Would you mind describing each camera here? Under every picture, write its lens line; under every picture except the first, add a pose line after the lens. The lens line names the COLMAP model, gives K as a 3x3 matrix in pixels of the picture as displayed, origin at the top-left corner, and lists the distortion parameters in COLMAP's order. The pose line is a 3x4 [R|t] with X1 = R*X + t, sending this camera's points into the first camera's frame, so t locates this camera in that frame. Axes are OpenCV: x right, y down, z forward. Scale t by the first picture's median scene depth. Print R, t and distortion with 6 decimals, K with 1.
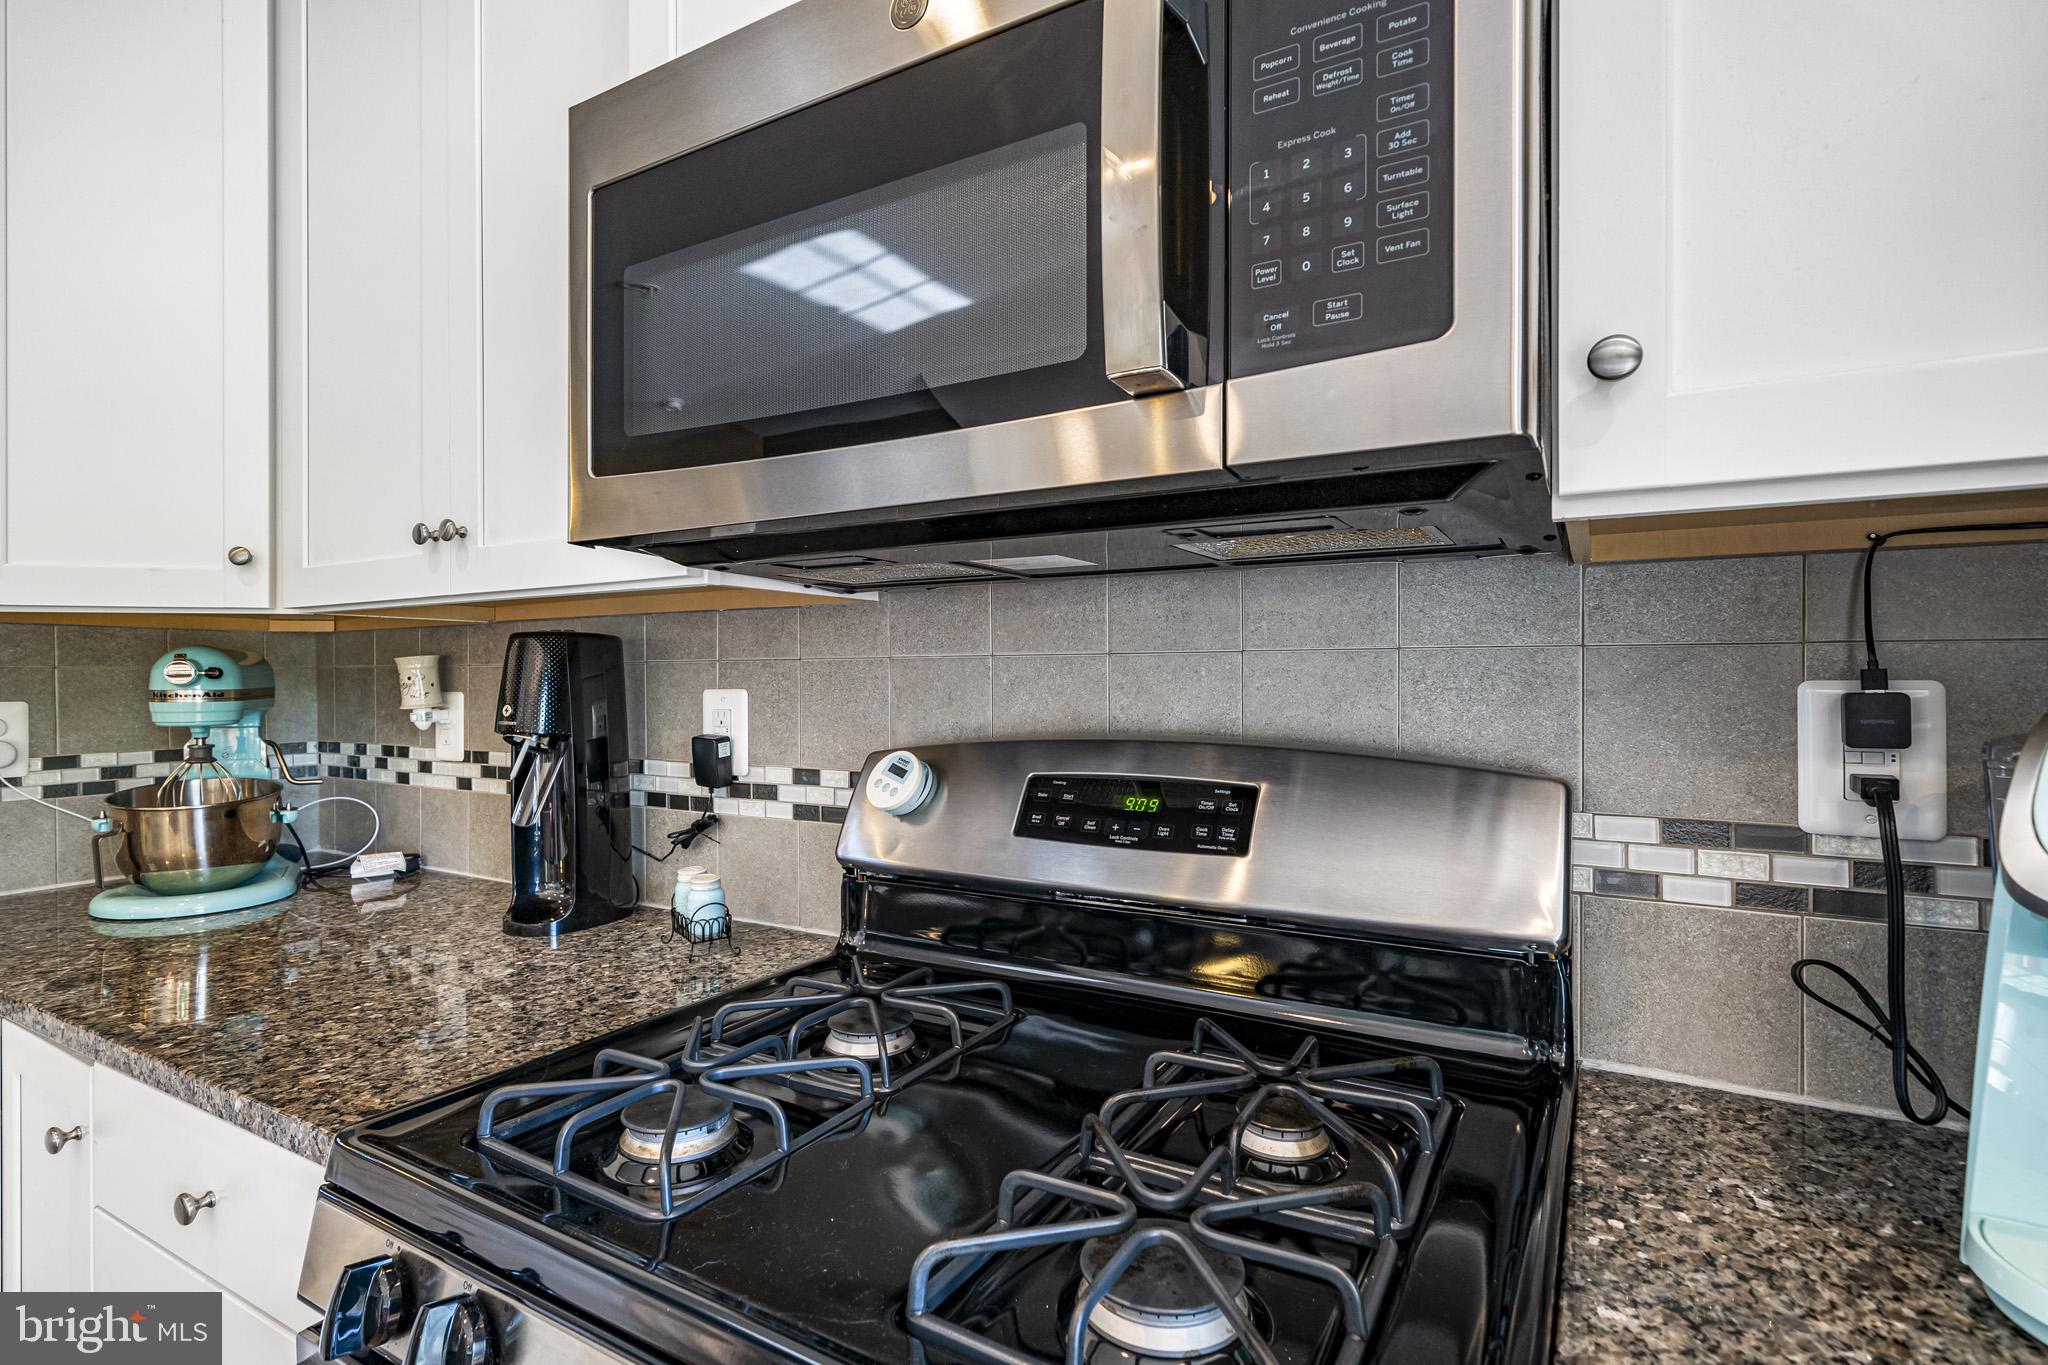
lens RADIAL K [[969.2, 0, 1008.5], [0, 969.2, 680.4], [0, 0, 1]] dist [0.001669, -0.000739]
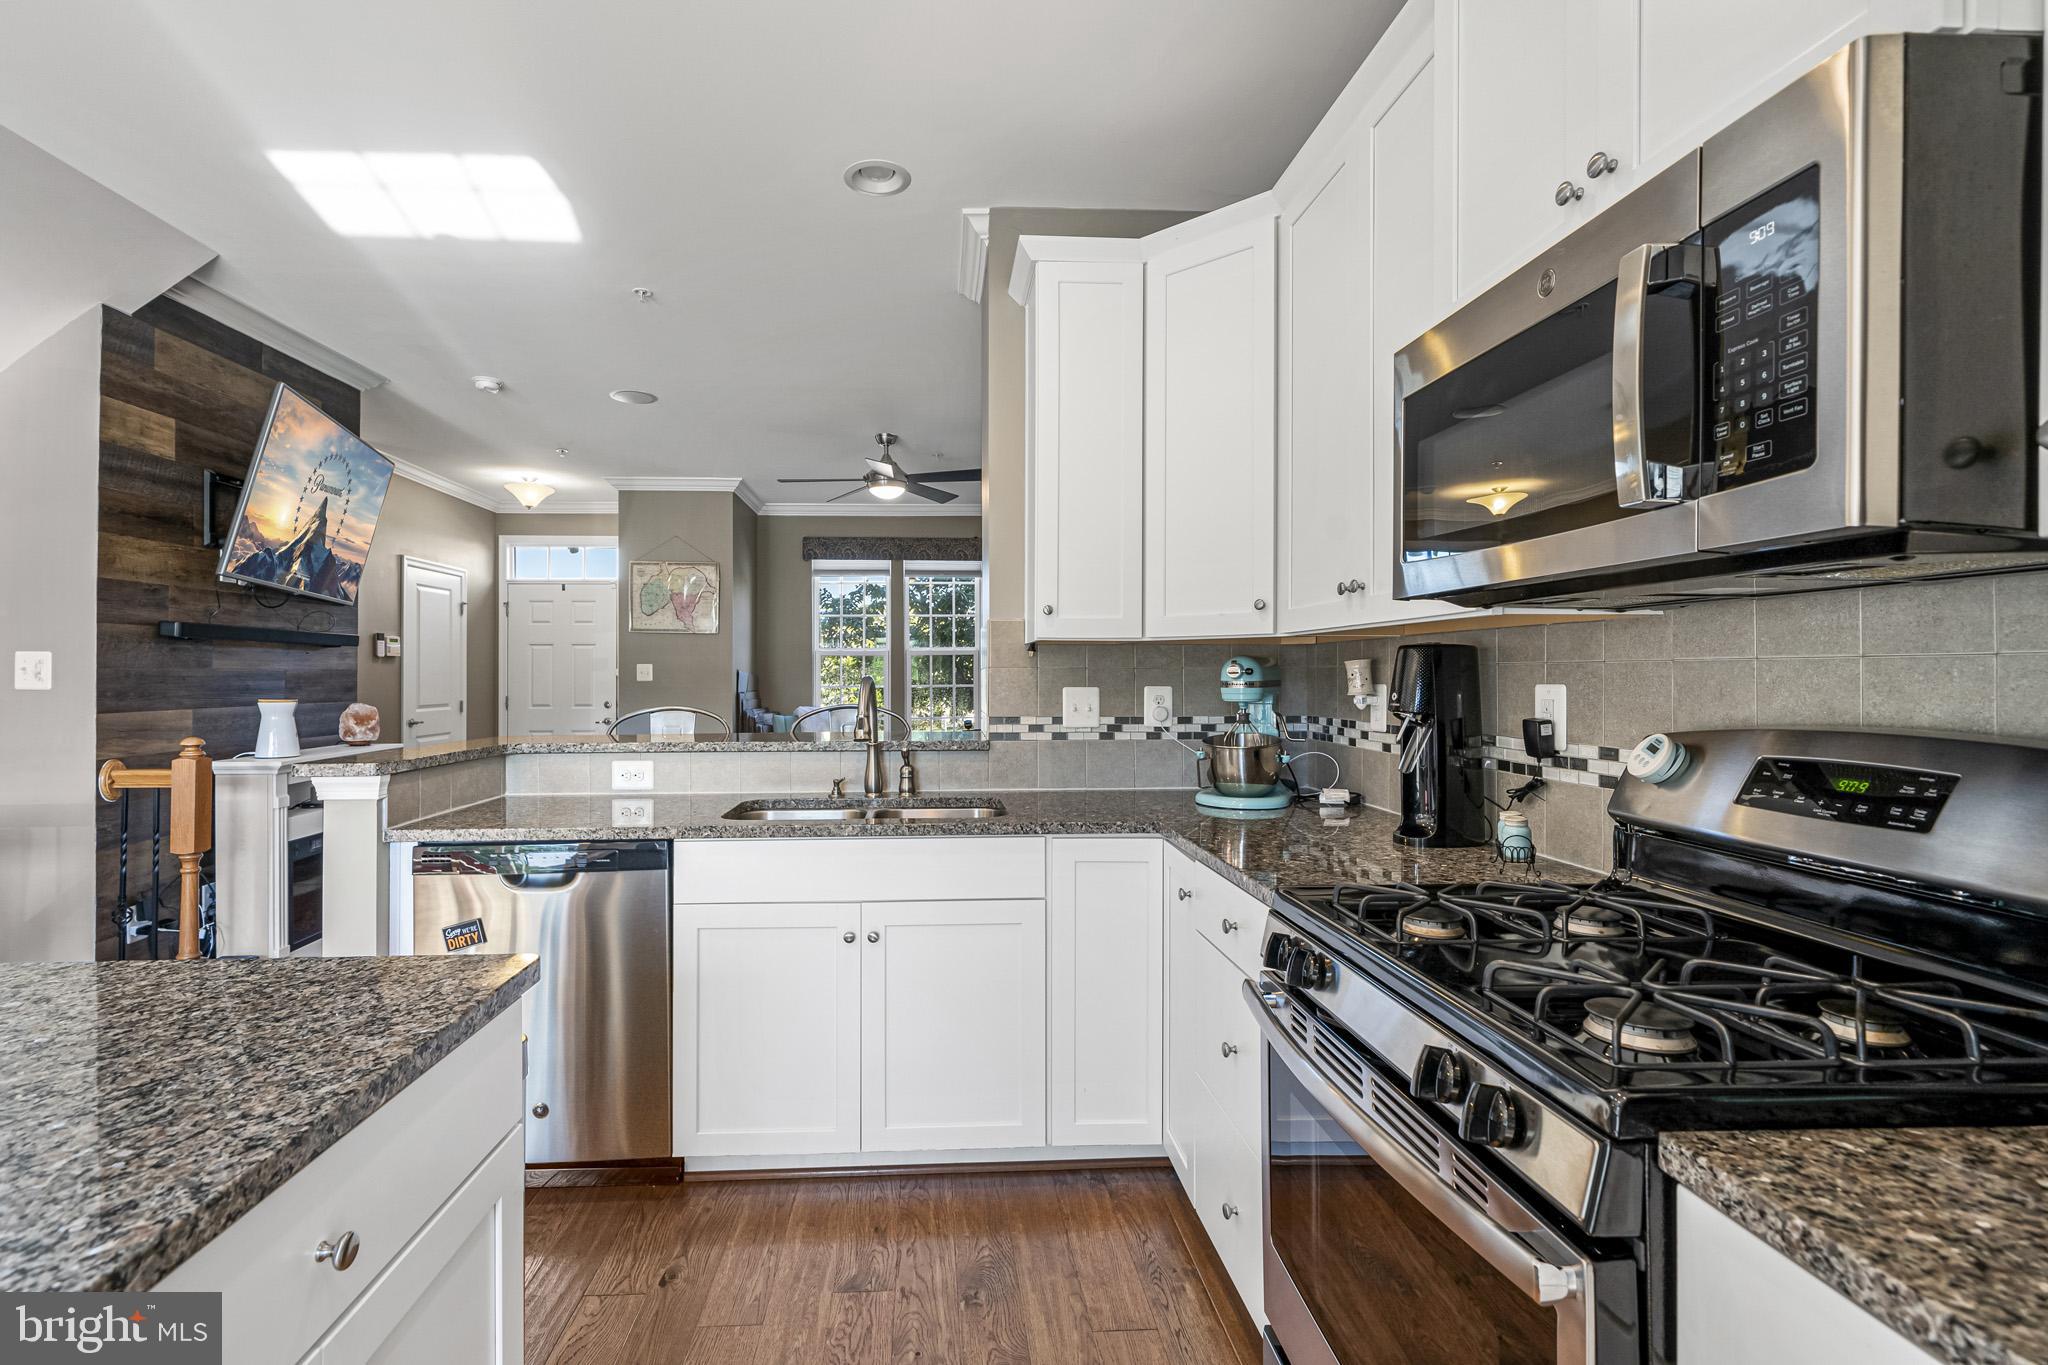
lens RADIAL K [[961.1, 0, 982.9], [0, 961.1, 670.4], [0, 0, 1]] dist [-0.005873, 0.002269]
pose [[0.553785, 0.000535, -0.832659, 0.384728], [-0.005108, 0.999983, -0.002754, -0.002883], [0.832644, 0.005778, 0.553779, -0.384870]]
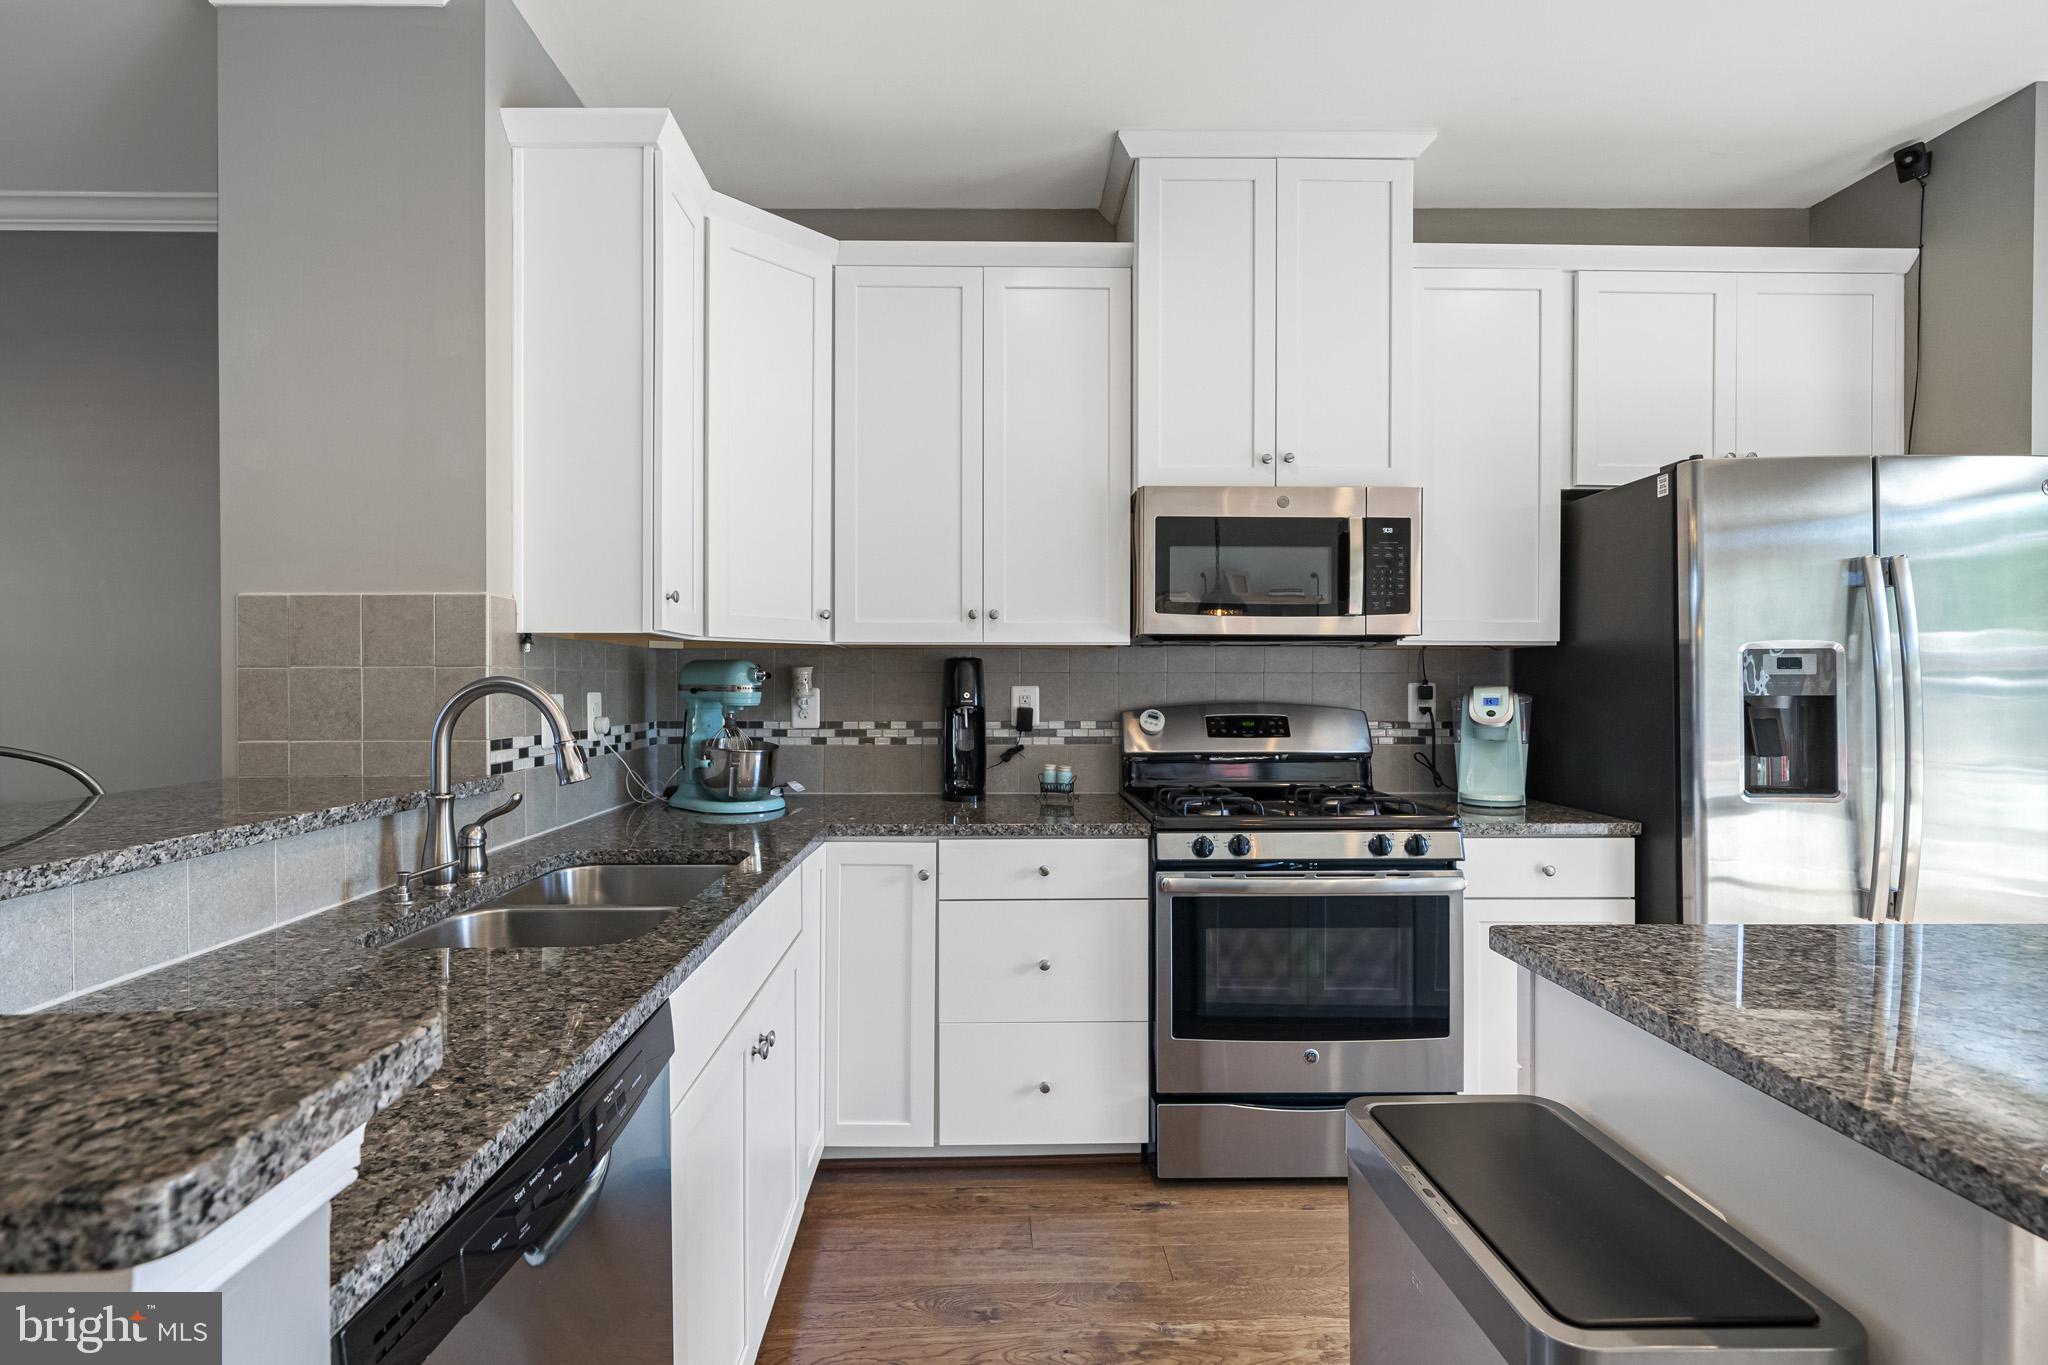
lens RADIAL K [[969.2, 0, 1014.1], [0, 969.2, 686.4], [0, 0, 1]] dist [0.001669, -0.000739]
pose [[0.834593, 0.003531, 0.550856, -1.552051], [-0.002459, 0.999993, -0.002684, 0.016821], [-0.550862, 0.000886, 0.834596, -0.798728]]
